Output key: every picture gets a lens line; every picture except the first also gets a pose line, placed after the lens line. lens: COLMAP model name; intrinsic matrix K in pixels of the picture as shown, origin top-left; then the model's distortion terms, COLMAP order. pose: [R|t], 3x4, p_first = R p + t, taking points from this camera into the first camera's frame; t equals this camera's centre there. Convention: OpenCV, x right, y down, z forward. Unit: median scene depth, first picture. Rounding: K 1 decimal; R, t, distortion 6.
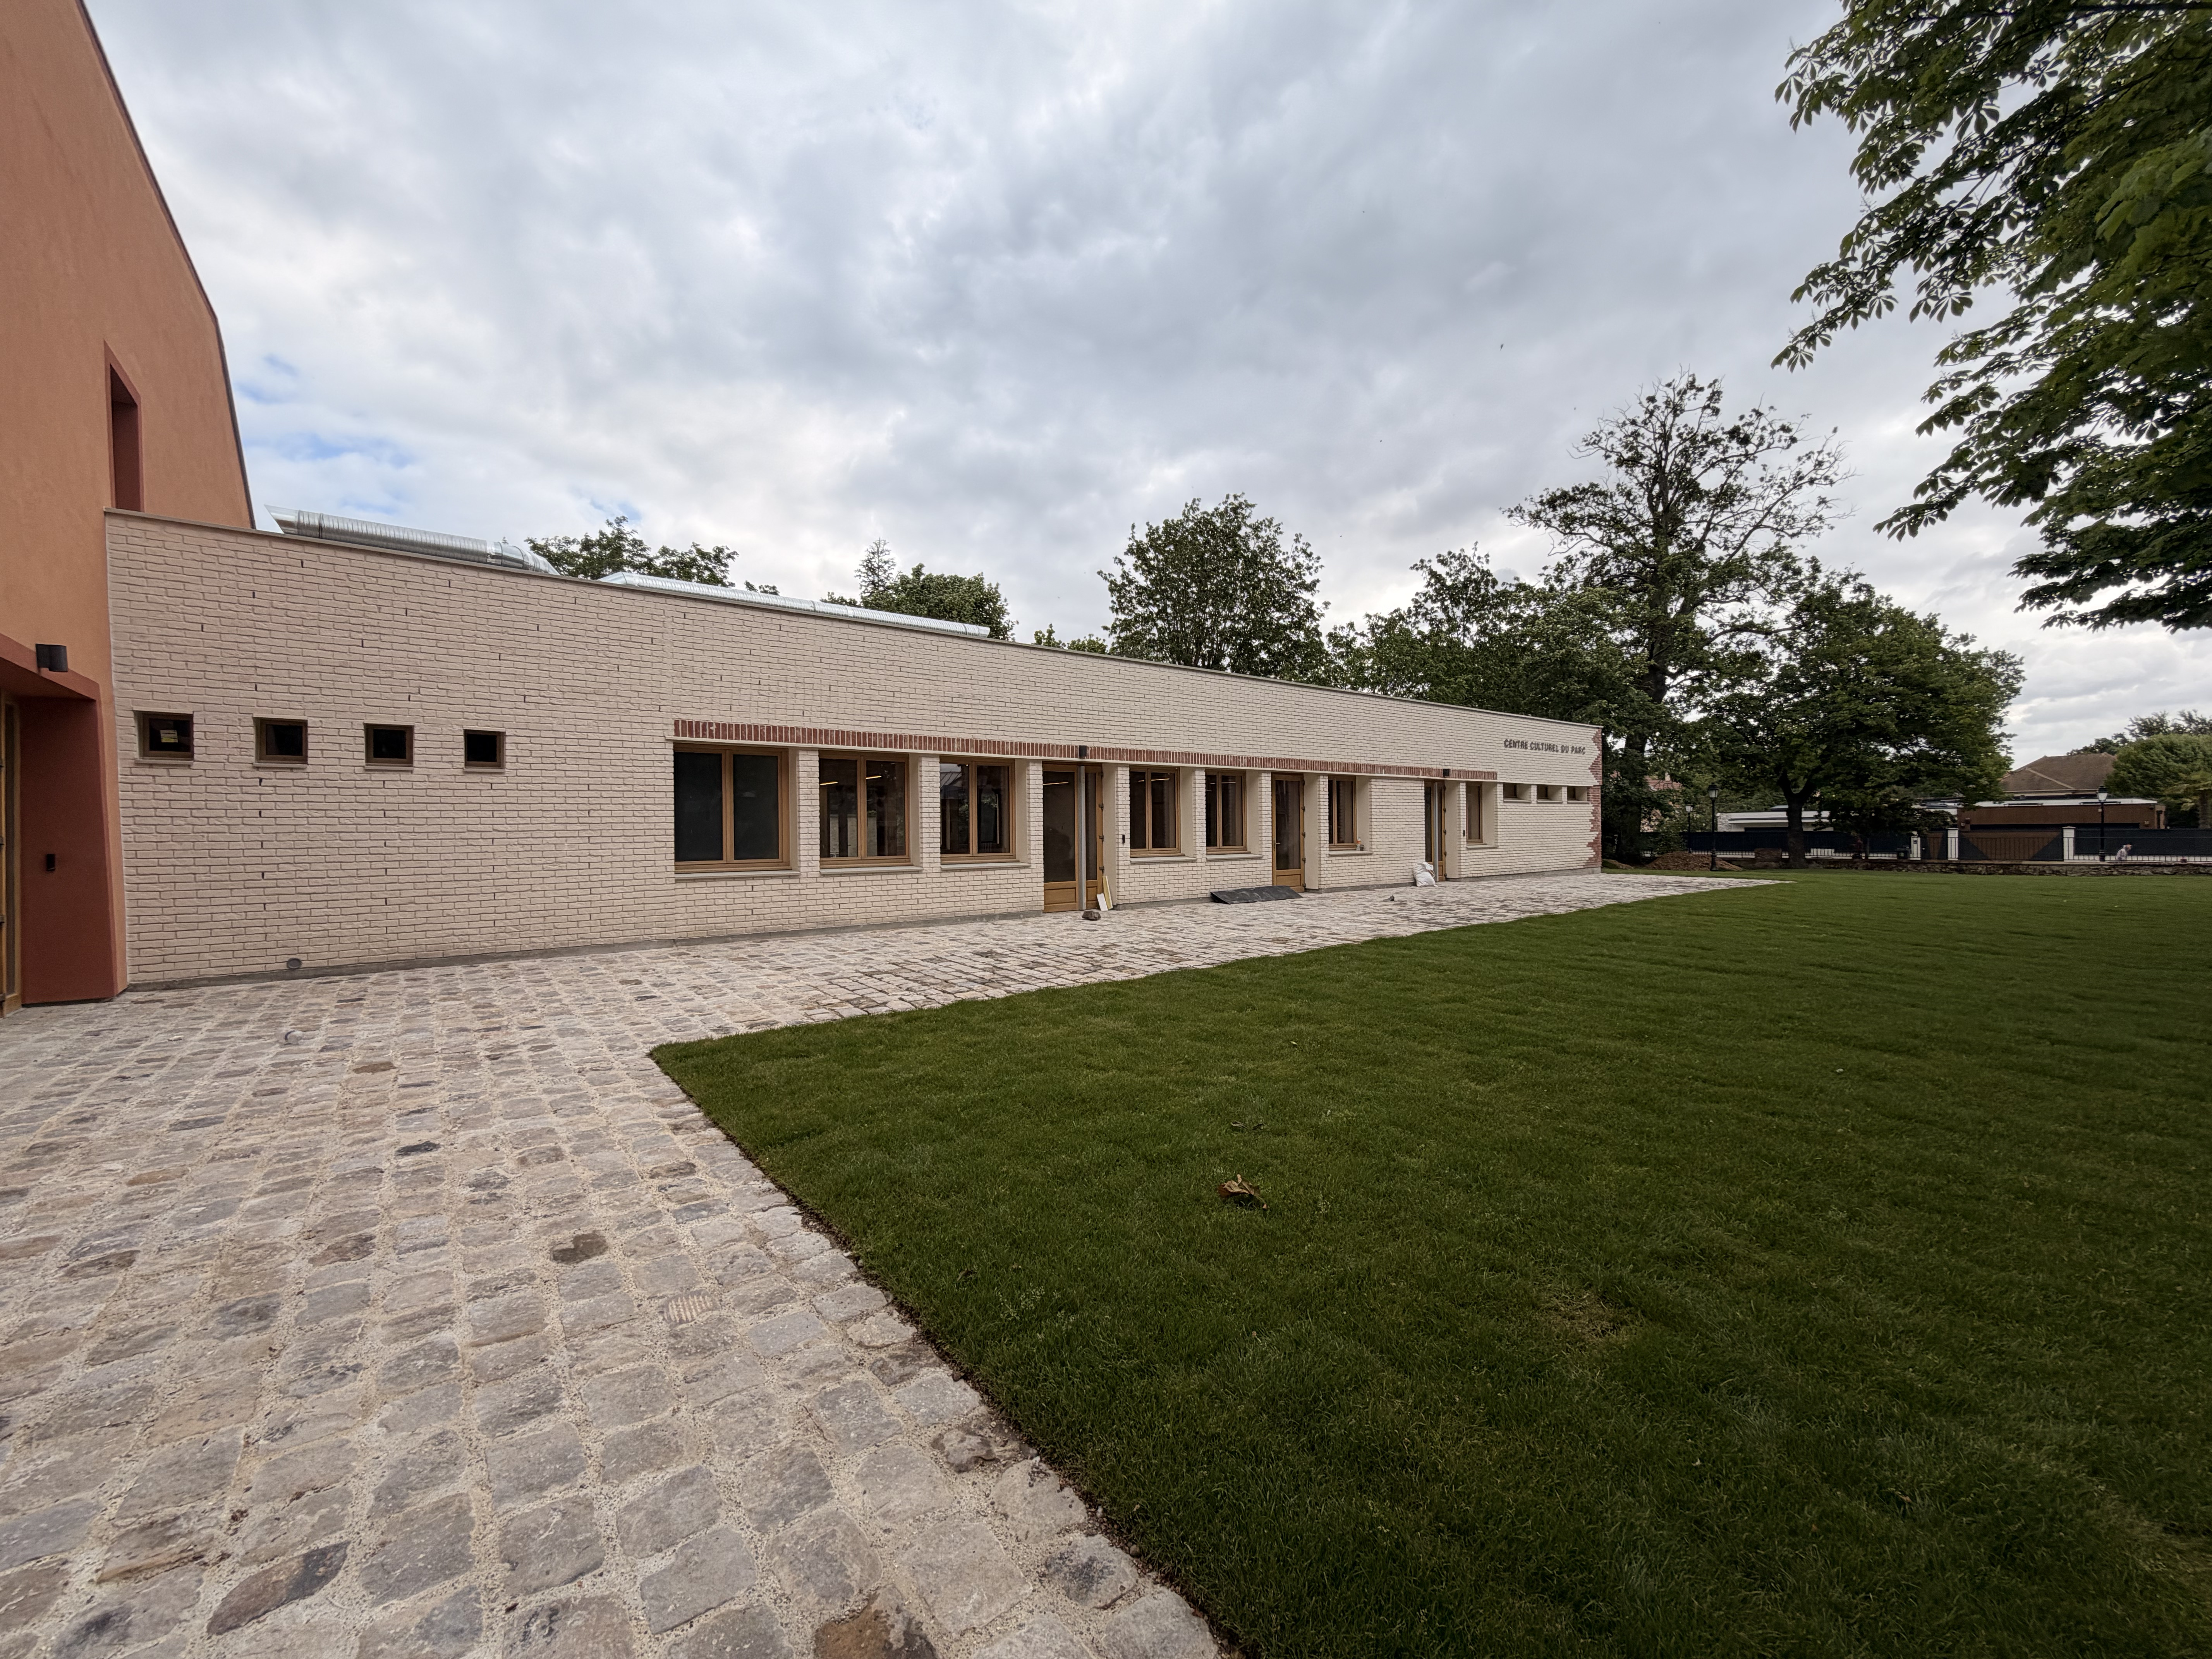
lens RADIAL K [[882.2, 0, 1100.3], [0, 882.2, 818.6], [0, 0, 1]] dist [-0.000039, -0.000741]
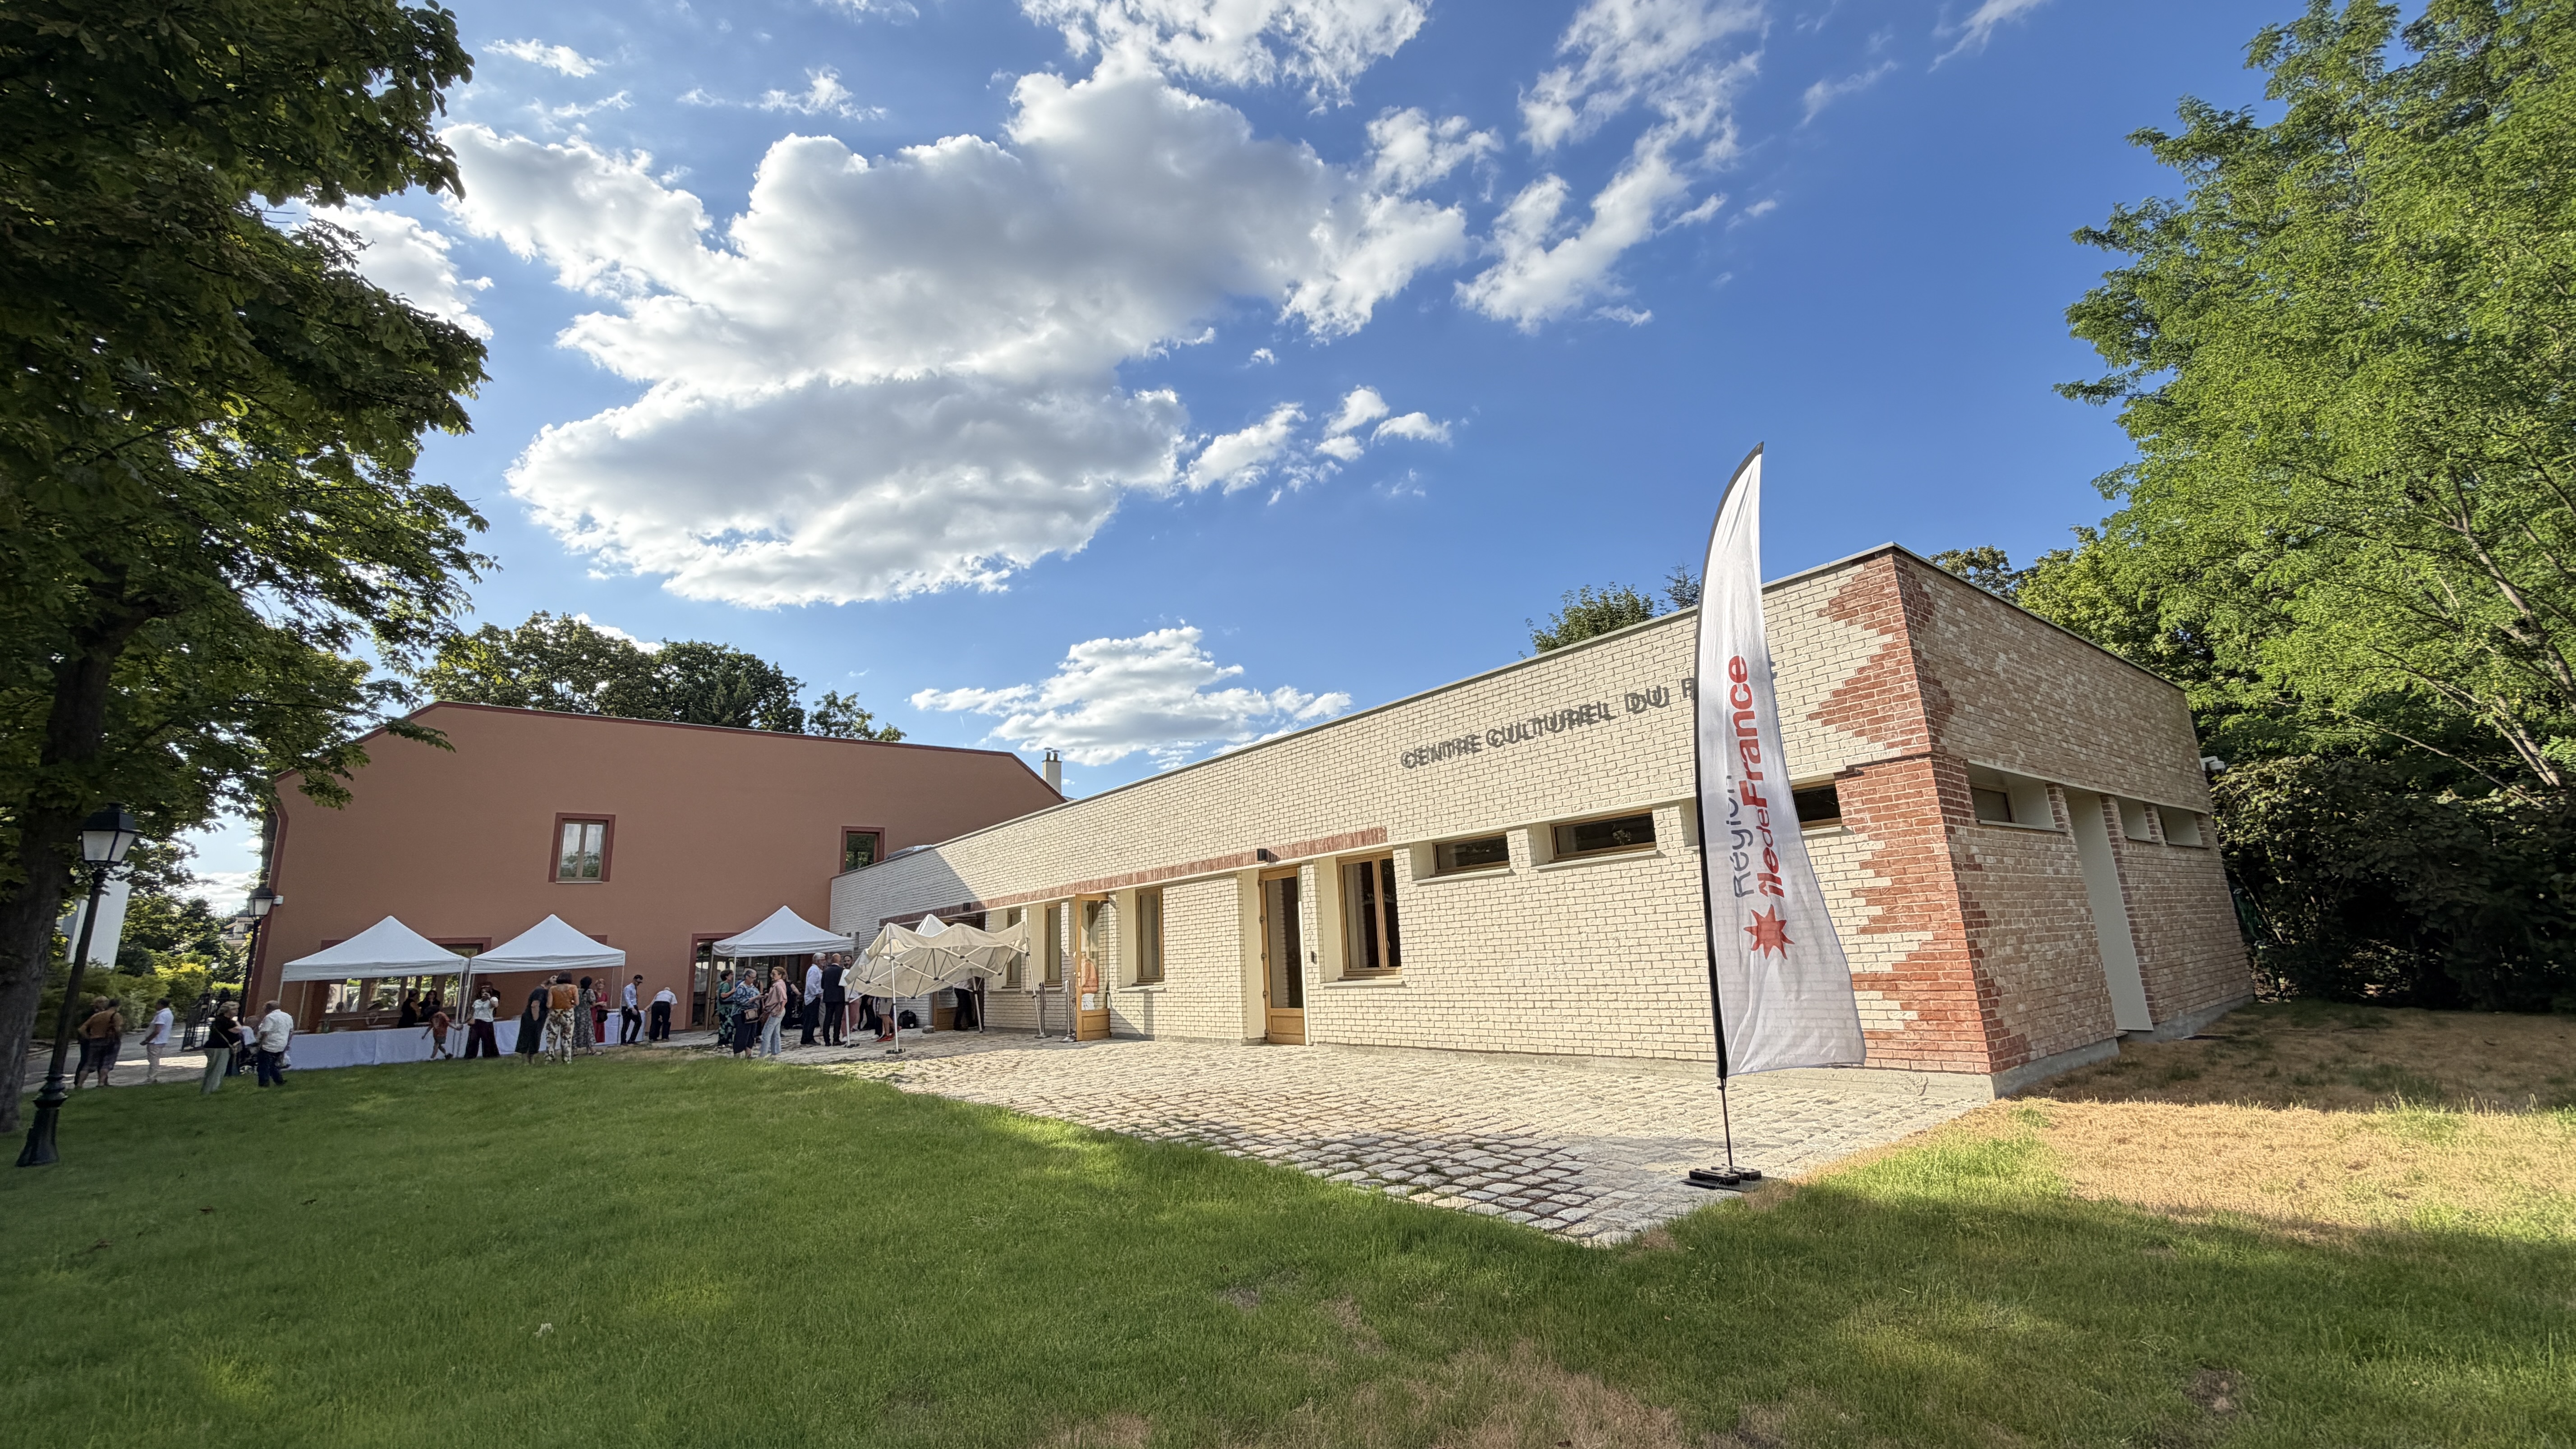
lens RADIAL K [[1070.0, 0, 1288.0], [0, 1070.0, 724.5], [0, 0, 1]] dist [-0.001515, -0.000086]
pose [[-0.013133, -0.224789, -0.974319, 0.934861], [0.035485, 0.973684, -0.225121, 0.021023], [0.999284, -0.037530, -0.004811, 0.858241]]
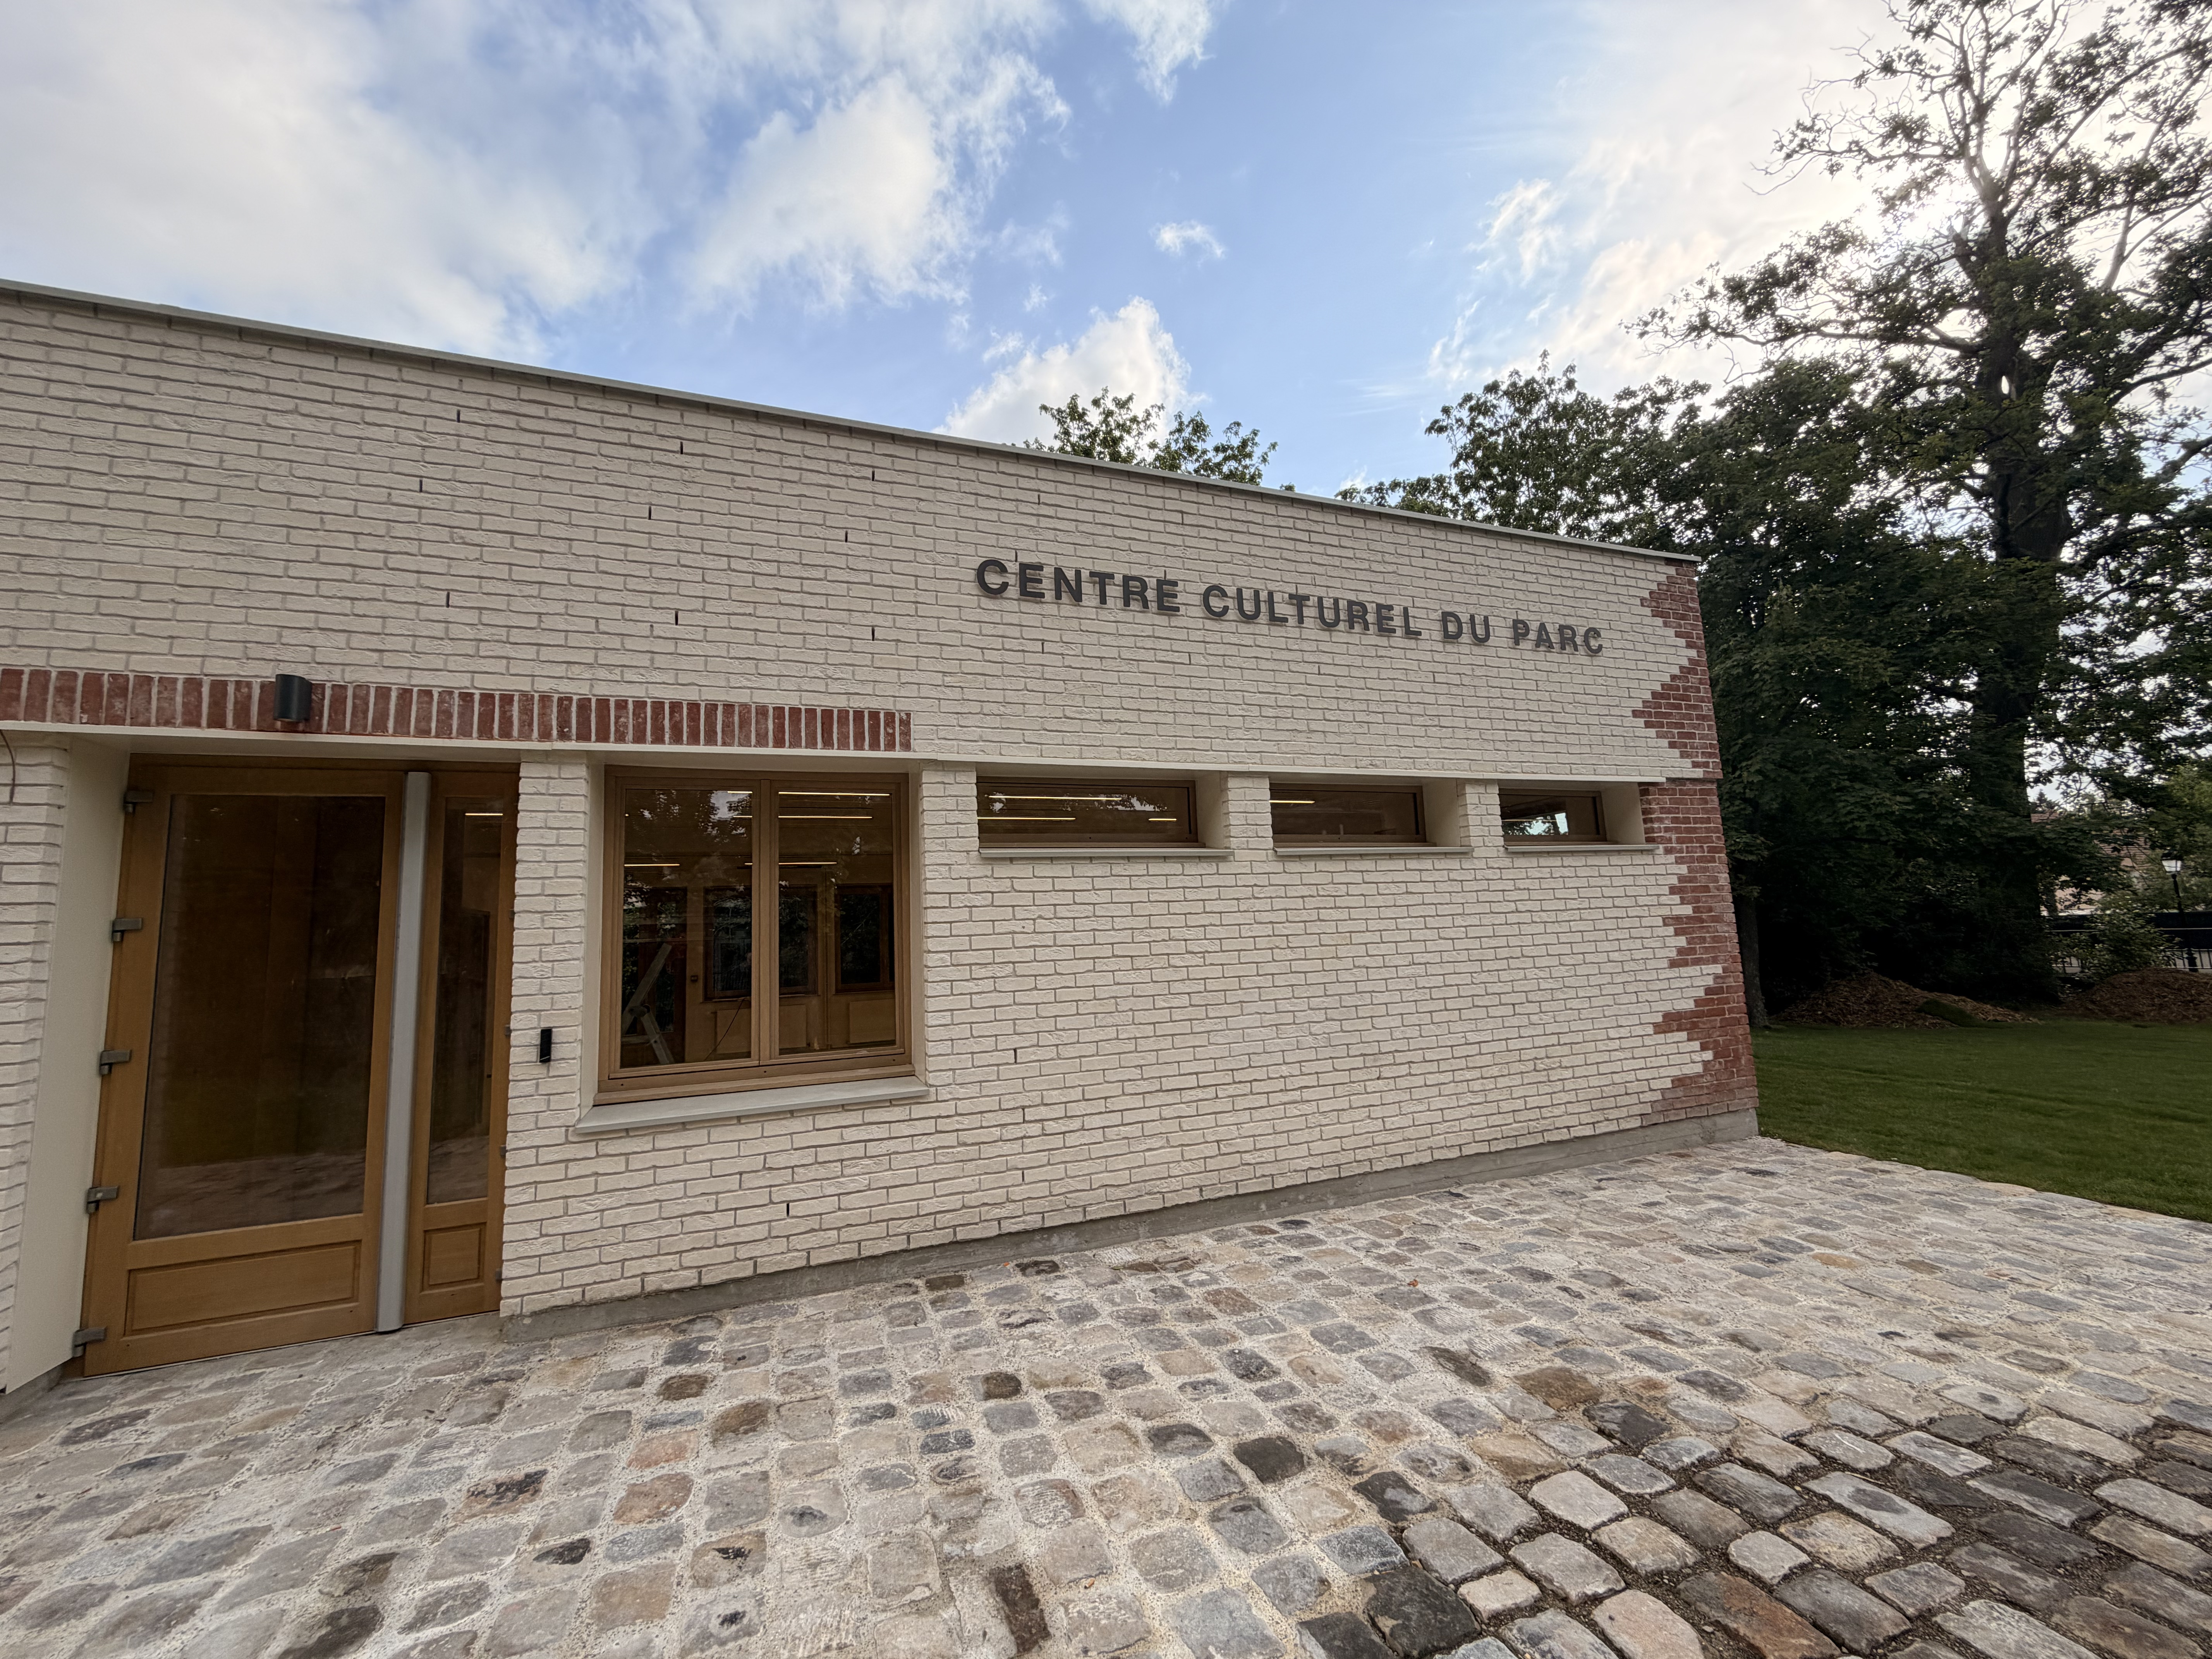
lens RADIAL K [[882.2, 0, 1100.3], [0, 882.2, 818.6], [0, 0, 1]] dist [-0.000039, -0.000741]
pose [[0.951121, -0.079117, -0.298511, 0.500972], [0.042475, 0.990954, -0.127306, -0.001375], [0.305882, 0.108404, 0.945878, 0.747870]]
